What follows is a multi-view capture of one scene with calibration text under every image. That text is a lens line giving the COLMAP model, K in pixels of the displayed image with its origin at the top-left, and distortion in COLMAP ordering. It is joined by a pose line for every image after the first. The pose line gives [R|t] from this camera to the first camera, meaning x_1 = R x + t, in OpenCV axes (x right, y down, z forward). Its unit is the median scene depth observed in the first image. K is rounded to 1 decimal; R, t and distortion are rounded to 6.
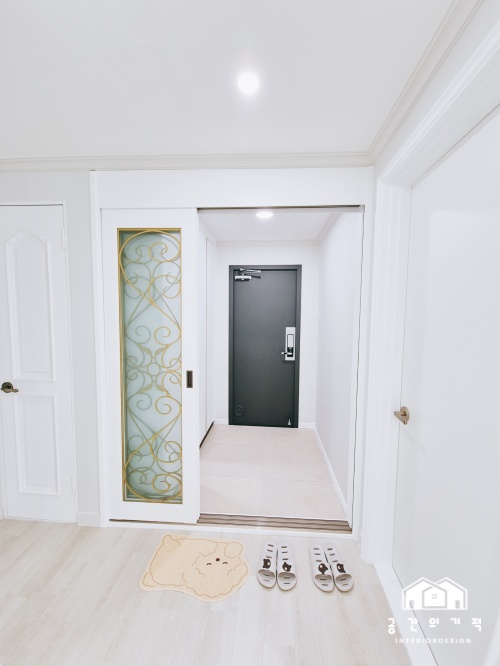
lens RADIAL K [[273.7, 0, 250.0], [0, 273.7, 333.0], [0, 0, 1]] dist [-0.000709, -0.000553]
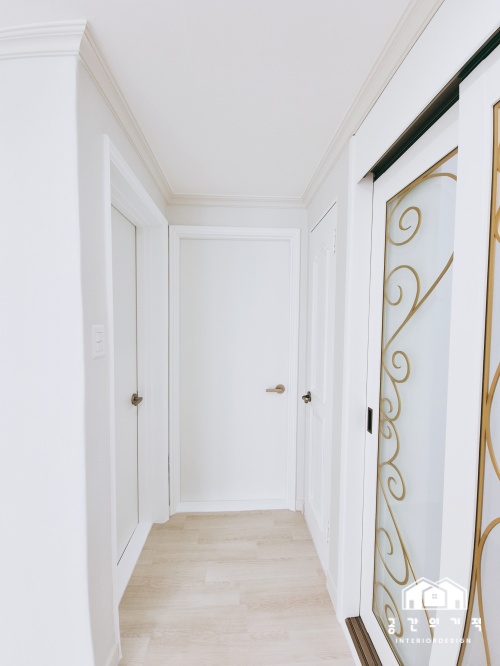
lens RADIAL K [[273.7, 0, 250.0], [0, 273.7, 333.0], [0, 0, 1]] dist [-0.000709, -0.000553]
pose [[0.150117, 0.033464, -0.988102, 0.151235], [-0.078465, 0.996678, 0.021833, -0.063541], [0.985550, 0.074254, 0.152244, 0.701699]]
